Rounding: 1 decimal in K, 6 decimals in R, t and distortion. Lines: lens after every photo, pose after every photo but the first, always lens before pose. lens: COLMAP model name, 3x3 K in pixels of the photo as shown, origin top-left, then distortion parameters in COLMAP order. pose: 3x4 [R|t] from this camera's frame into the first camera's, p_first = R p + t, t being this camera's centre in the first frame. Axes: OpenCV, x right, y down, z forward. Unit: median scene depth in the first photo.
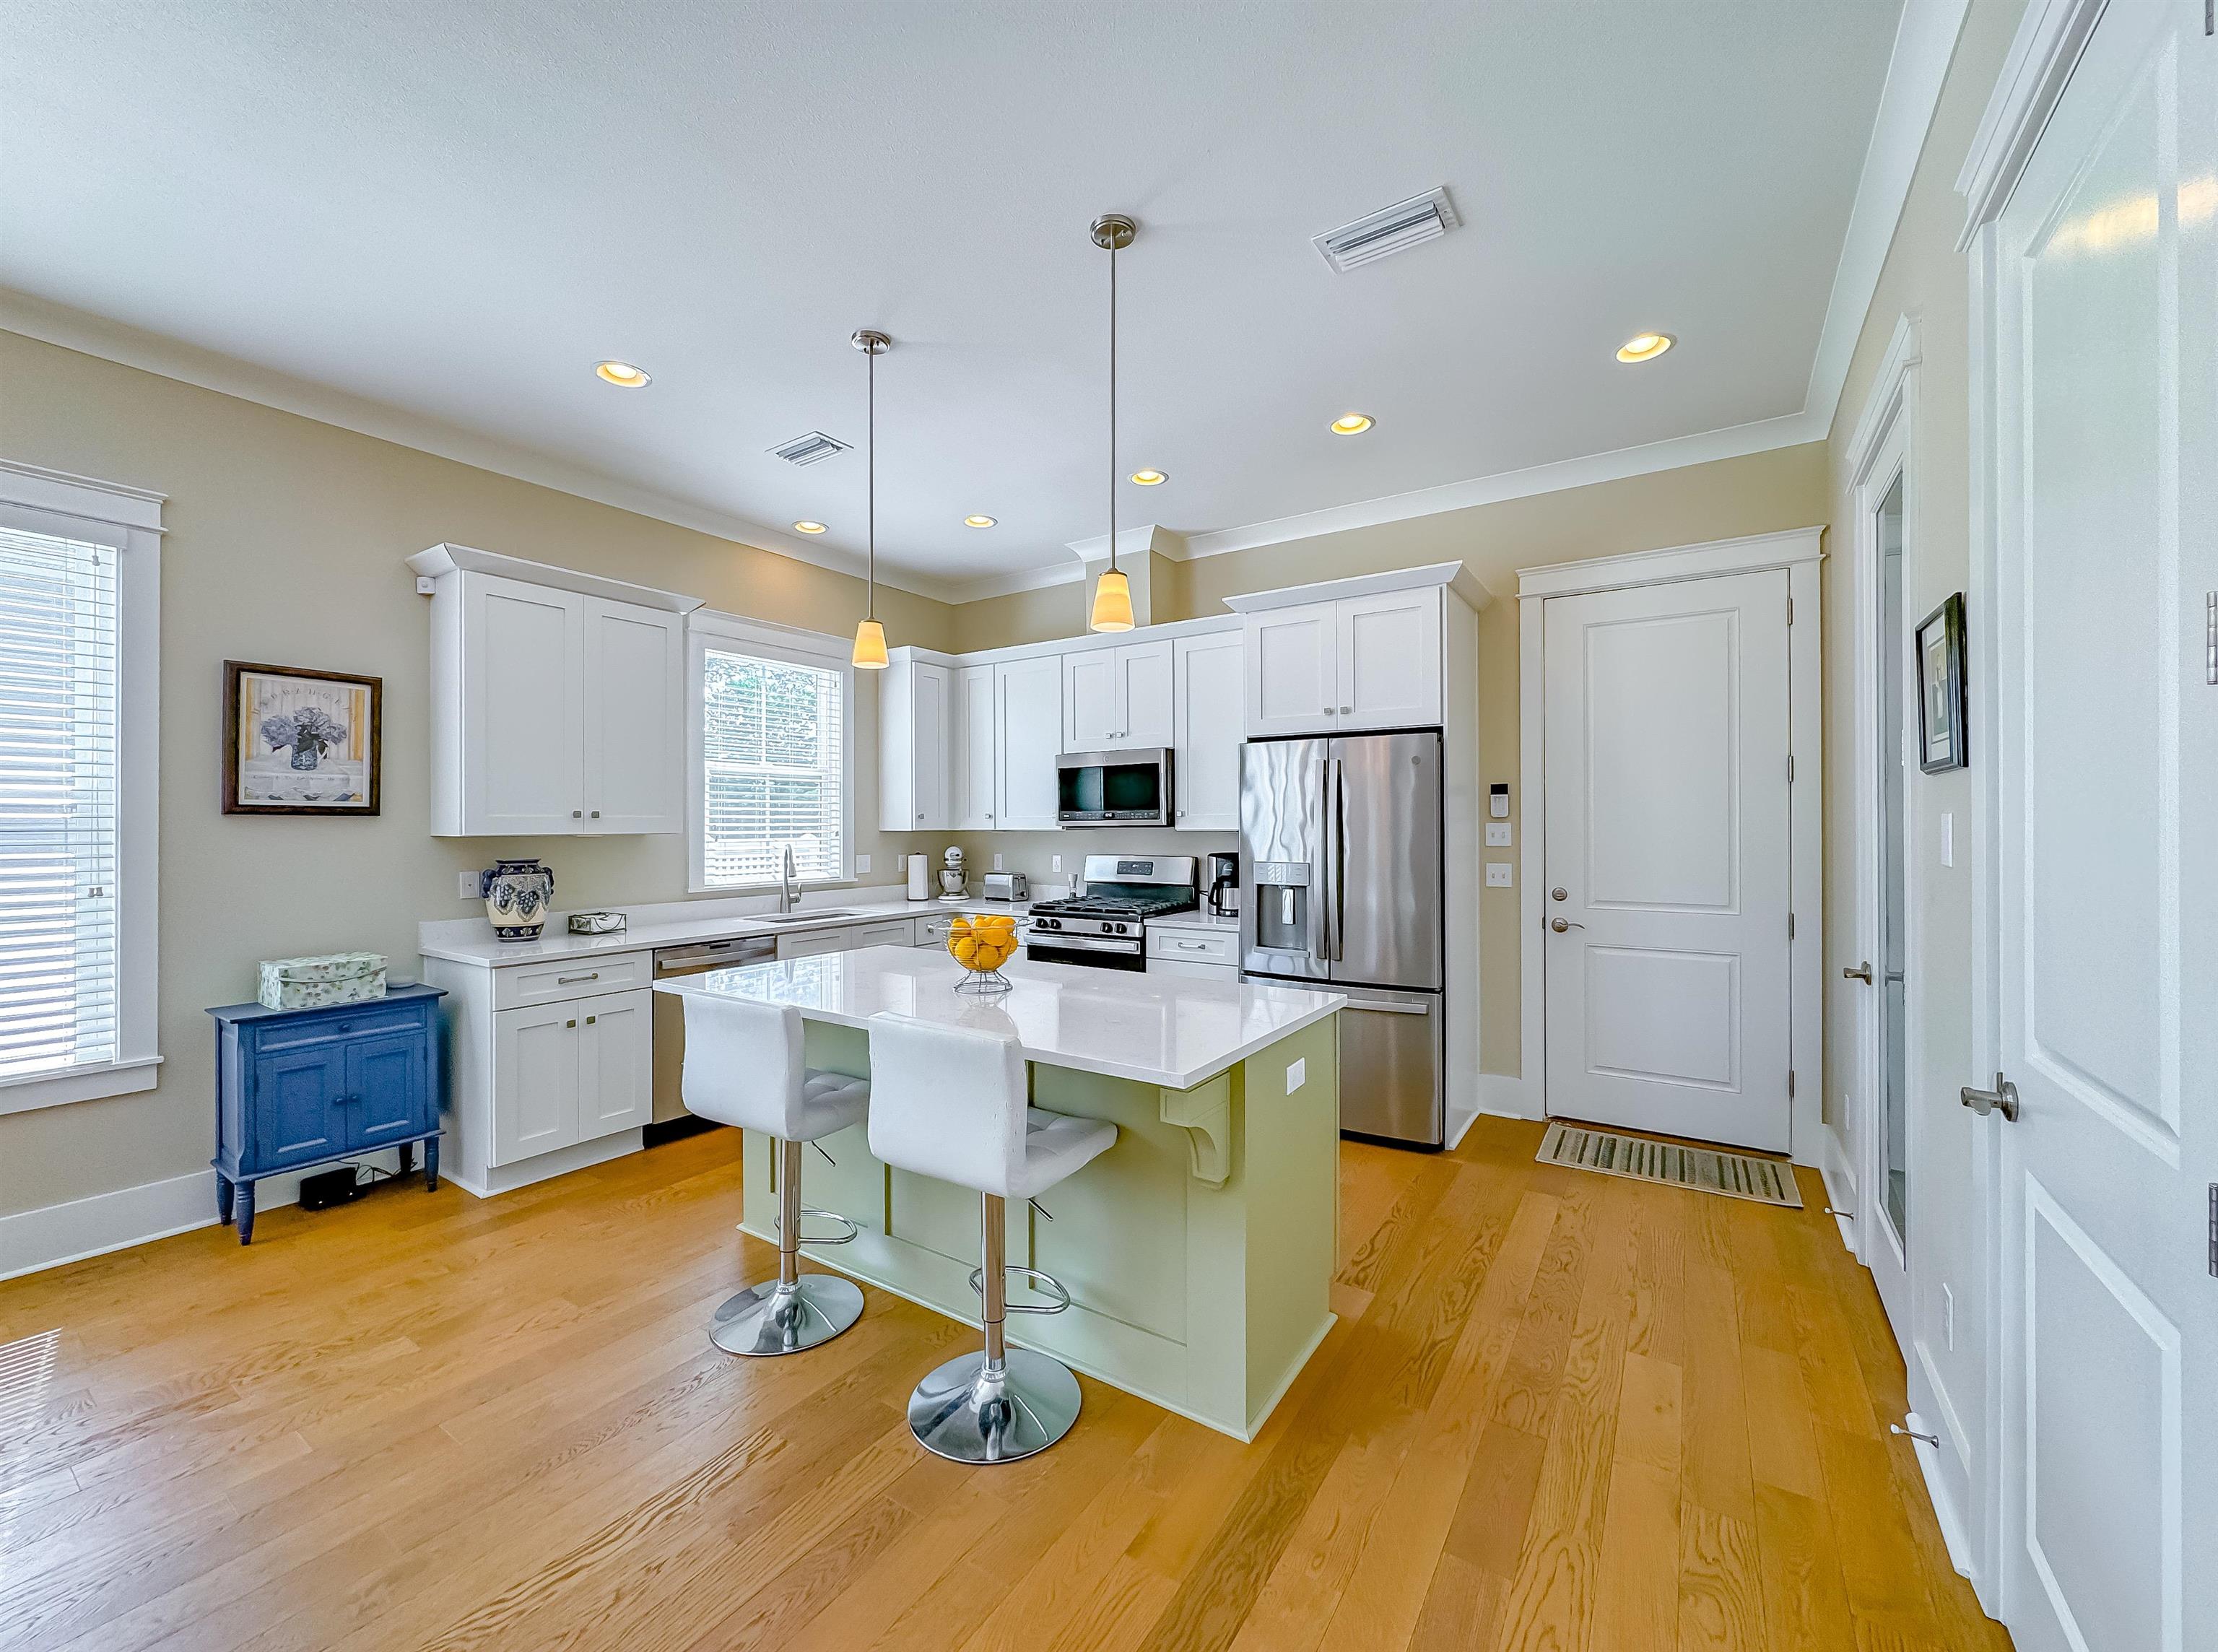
lens RADIAL K [[893.8, 0, 1090.1], [0, 893.8, 820.0], [0, 0, 1]] dist [0.000249, 0.000061]
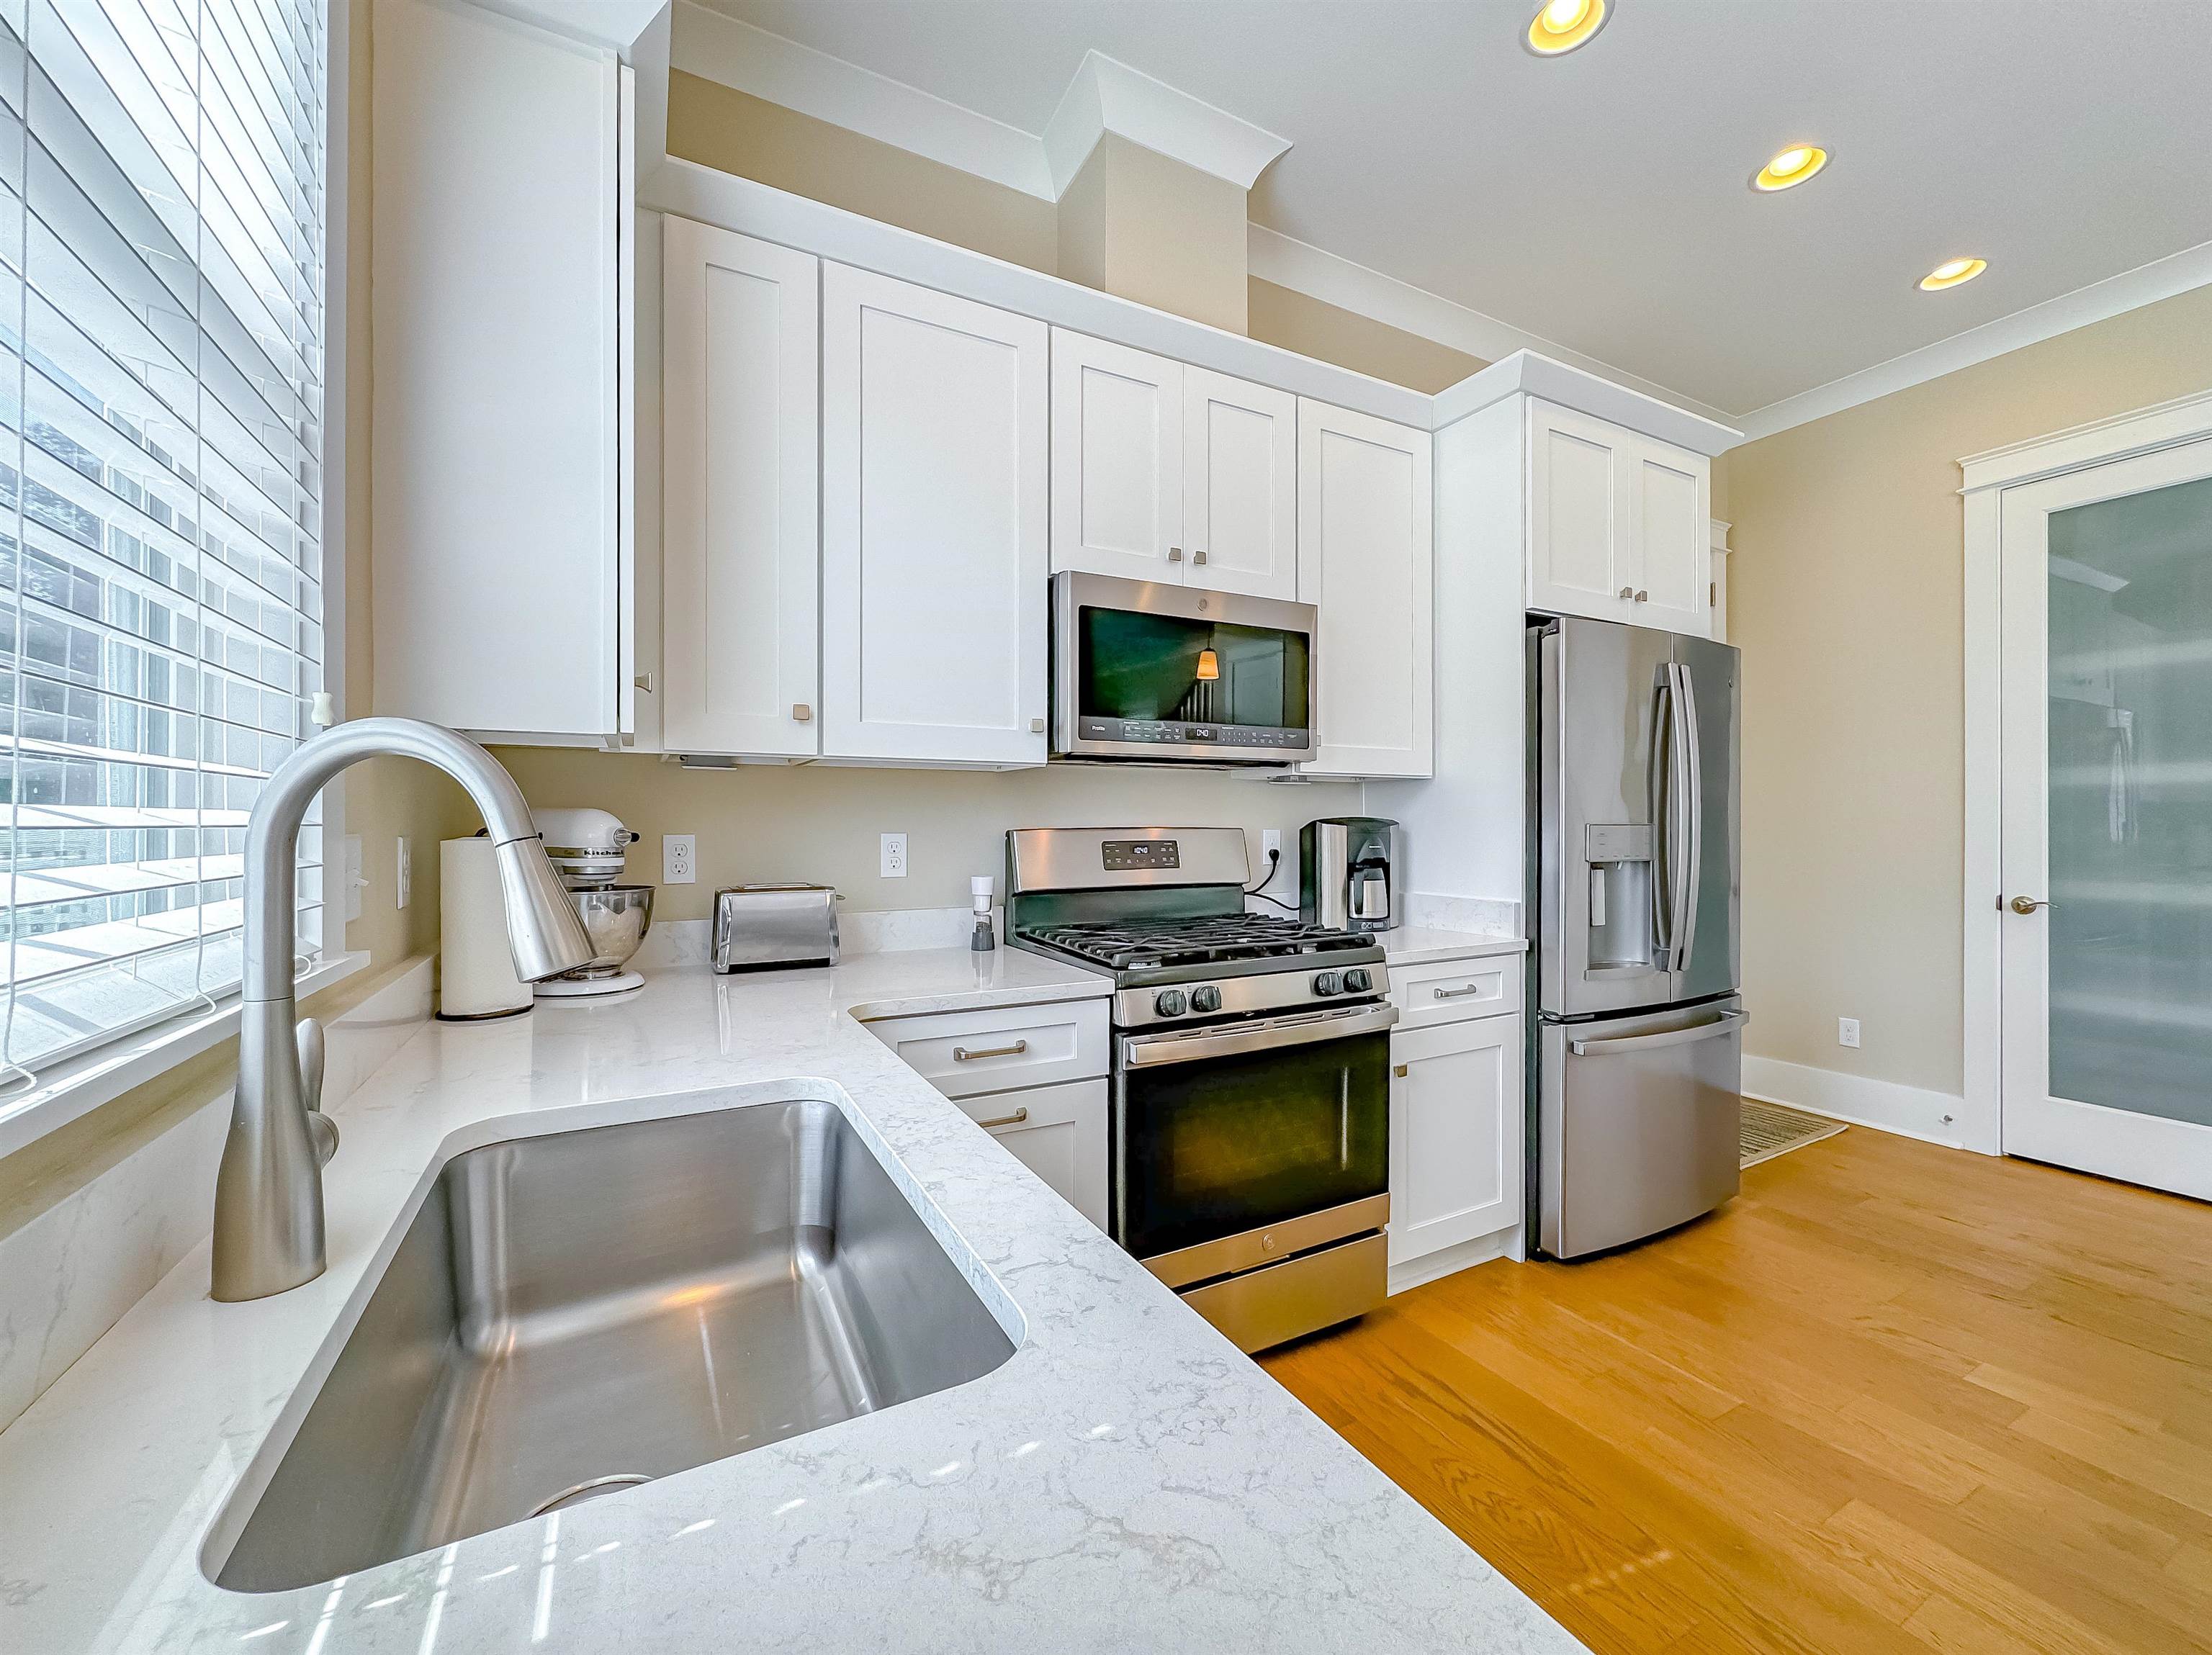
lens RADIAL K [[883.4, 0, 1096.1], [0, 883.4, 823.5], [0, 0, 1]] dist [-0.001735, 0.000038]
pose [[0.463875, 0.002785, 0.885896, -0.462904], [-0.005281, 0.999986, -0.000379, 0.047313], [-0.885885, -0.004503, 0.463883, 1.011196]]
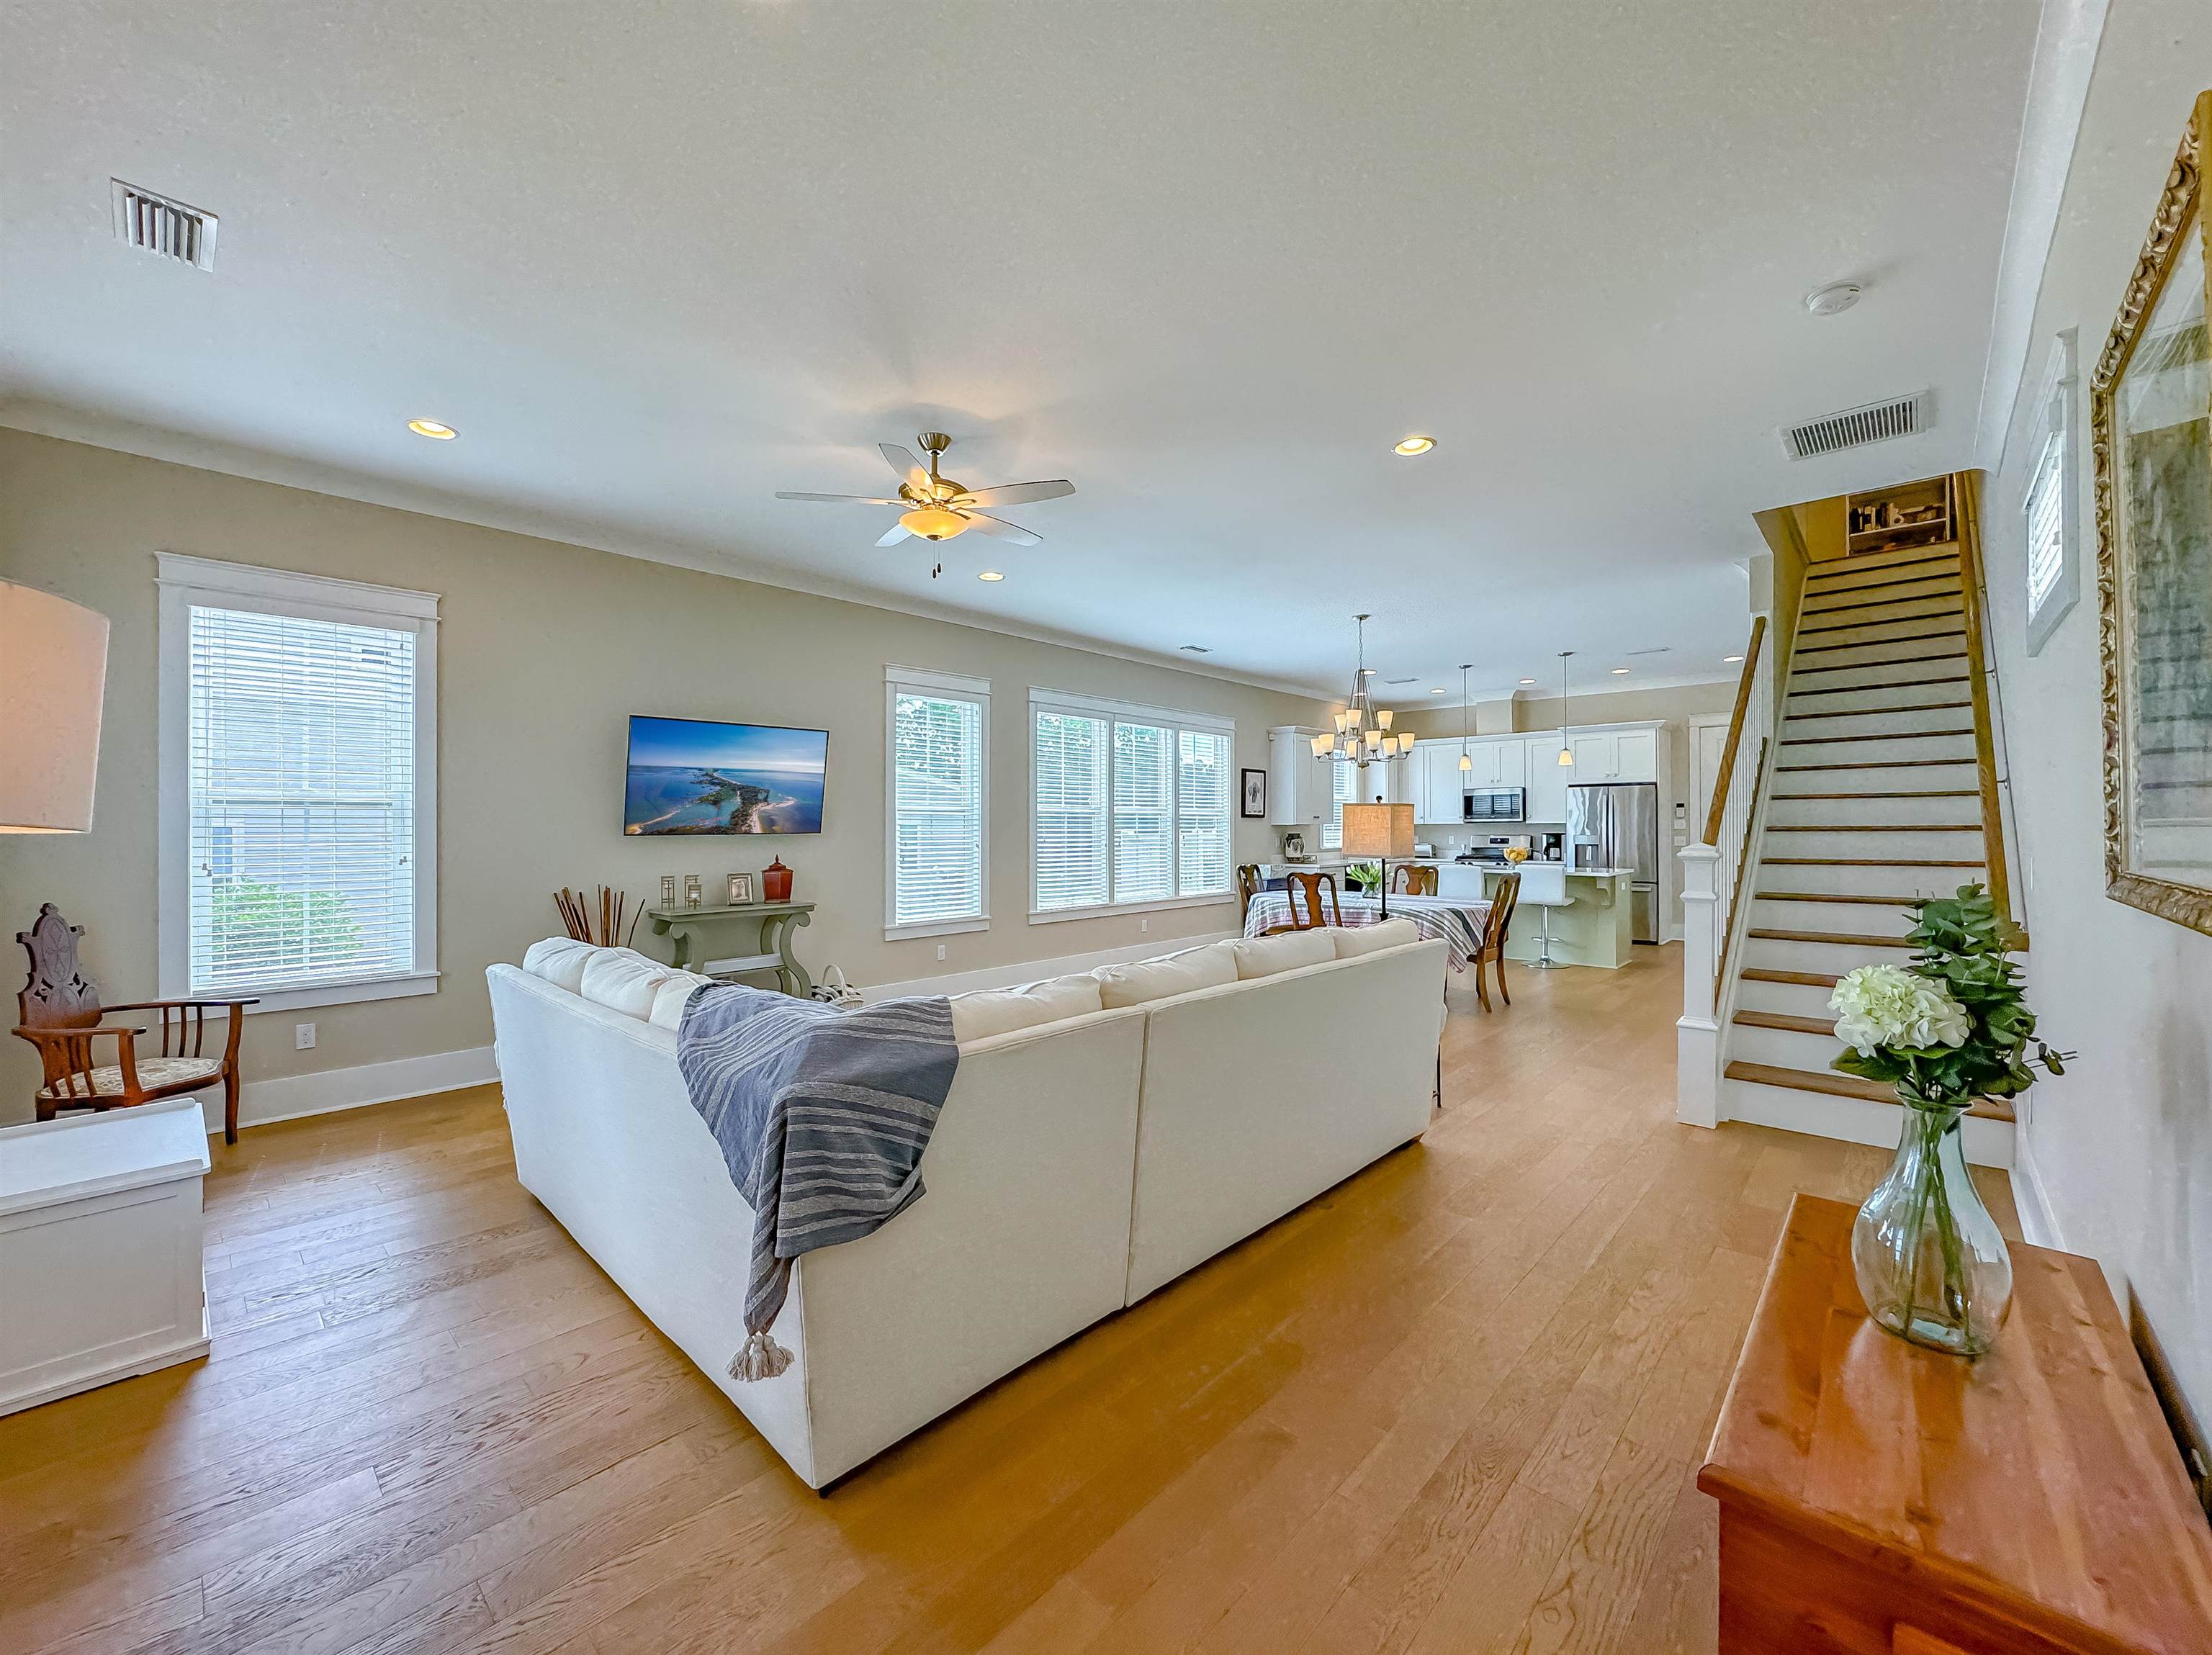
lens RADIAL K [[878.7, 0, 1108.0], [0, 878.7, 827.3], [0, 0, 1]] dist [-0.000999, 0.000231]
pose [[0.991082, -0.001491, -0.133247, -0.770100], [0.002196, 0.999984, 0.005142, 0.009036], [0.133237, -0.005389, 0.991070, -1.582602]]
